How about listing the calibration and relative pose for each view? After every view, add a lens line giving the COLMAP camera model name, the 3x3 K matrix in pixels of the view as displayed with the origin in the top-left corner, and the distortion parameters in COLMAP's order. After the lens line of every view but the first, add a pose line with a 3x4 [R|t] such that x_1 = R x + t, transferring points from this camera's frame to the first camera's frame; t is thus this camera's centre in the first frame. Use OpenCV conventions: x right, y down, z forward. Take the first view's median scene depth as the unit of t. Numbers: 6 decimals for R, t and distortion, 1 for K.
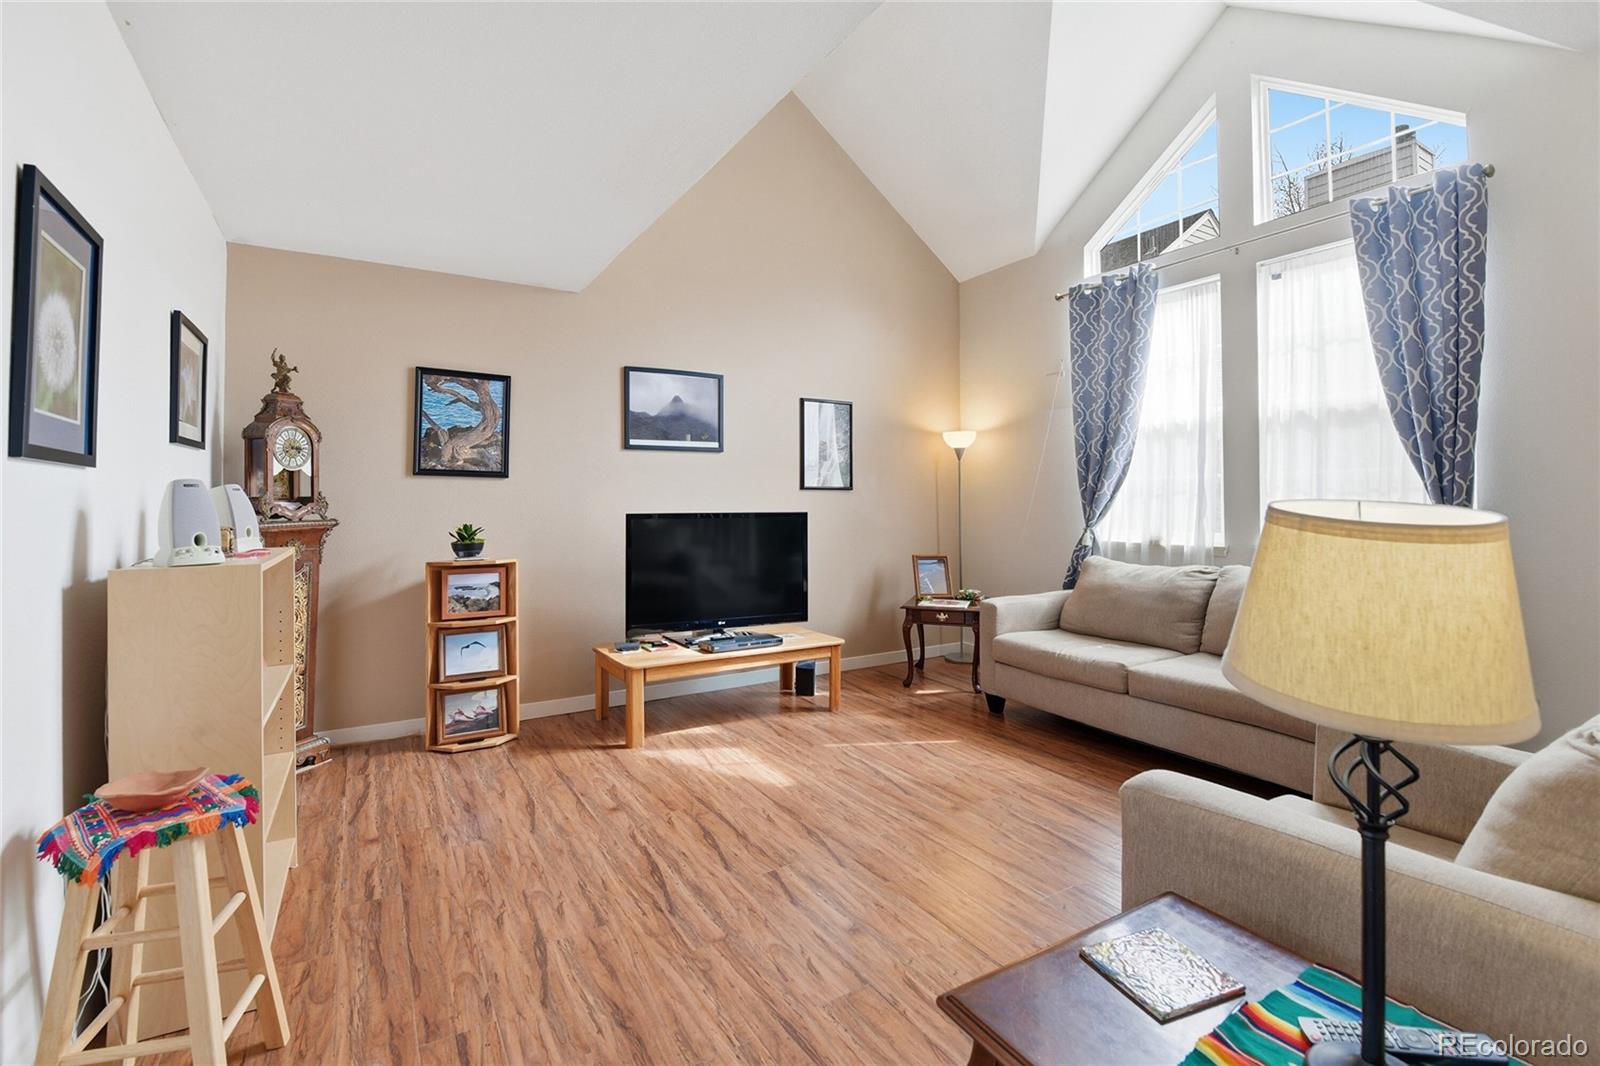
lens RADIAL K [[717.8, 0, 795.6], [0, 717.8, 499.0], [0, 0, 1]] dist [-0.001592, -0.000311]
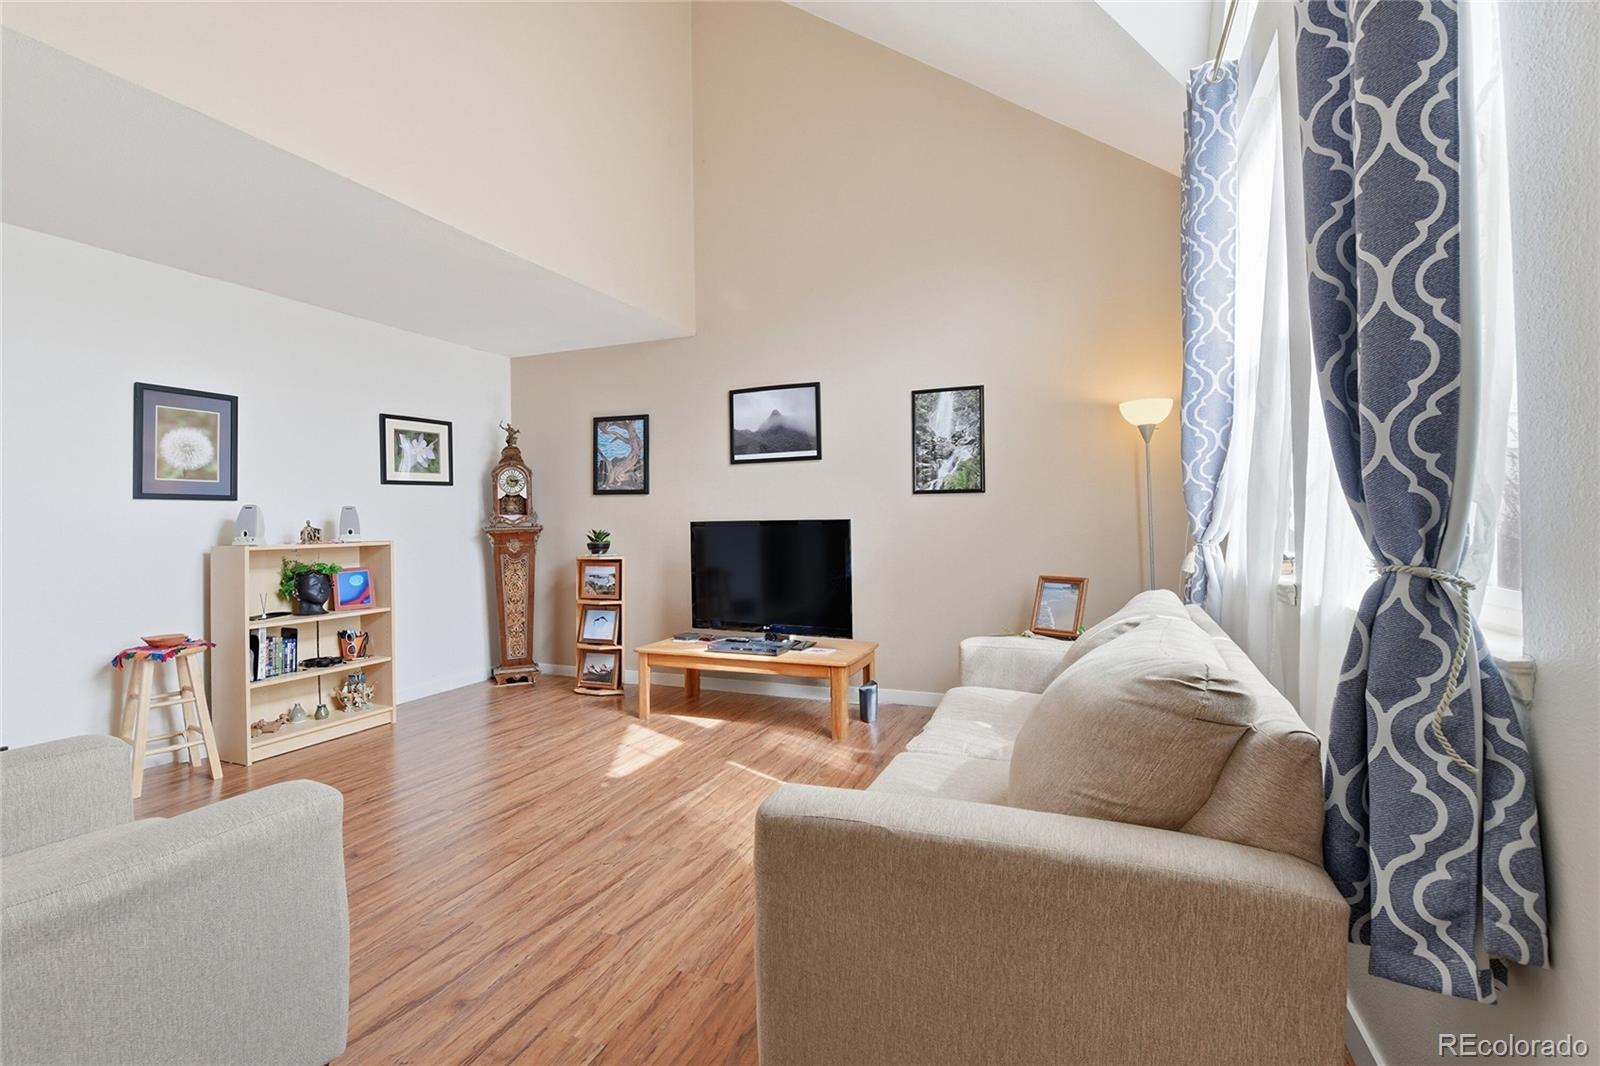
lens RADIAL K [[711.6, 0, 799.4], [0, 711.6, 516.4], [0, 0, 1]] dist [0.000399, -0.010980]
pose [[0.608060, -0.009335, -0.793836, 0.835019], [0.016497, 0.999864, 0.000879, 0.014797], [0.793719, -0.013630, 0.608131, 0.477502]]
